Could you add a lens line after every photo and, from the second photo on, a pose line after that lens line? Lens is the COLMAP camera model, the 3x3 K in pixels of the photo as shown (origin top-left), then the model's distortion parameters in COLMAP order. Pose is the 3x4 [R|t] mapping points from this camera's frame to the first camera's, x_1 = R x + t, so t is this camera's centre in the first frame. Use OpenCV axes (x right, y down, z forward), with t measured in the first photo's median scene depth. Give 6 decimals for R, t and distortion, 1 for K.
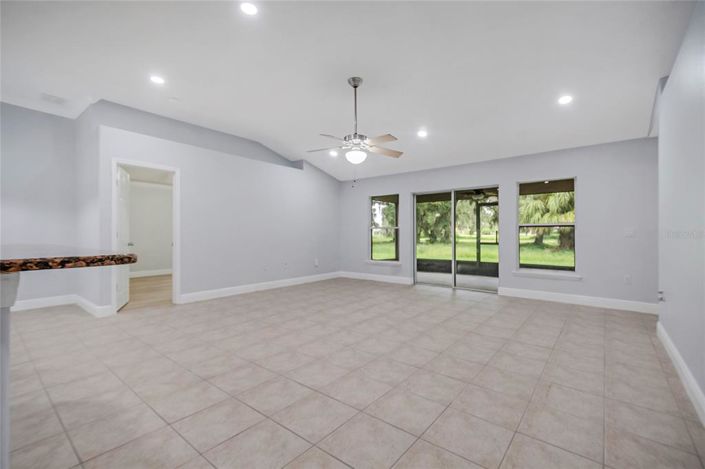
lens RADIAL K [[307.8, 0, 349.1], [0, 307.8, 232.4], [0, 0, 1]] dist [0.013036, -0.005011]
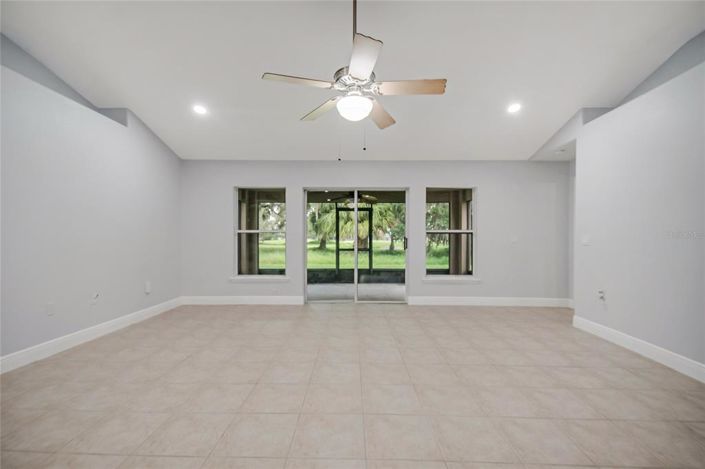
lens RADIAL K [[307.8, 0, 363.4], [0, 307.8, 241.9], [0, 0, 1]] dist [0.013036, -0.005011]
pose [[0.776989, -0.004282, 0.629500, -0.172072], [-0.004338, 0.999917, 0.012156, -0.000333], [-0.629499, -0.012176, 0.776906, 0.285858]]
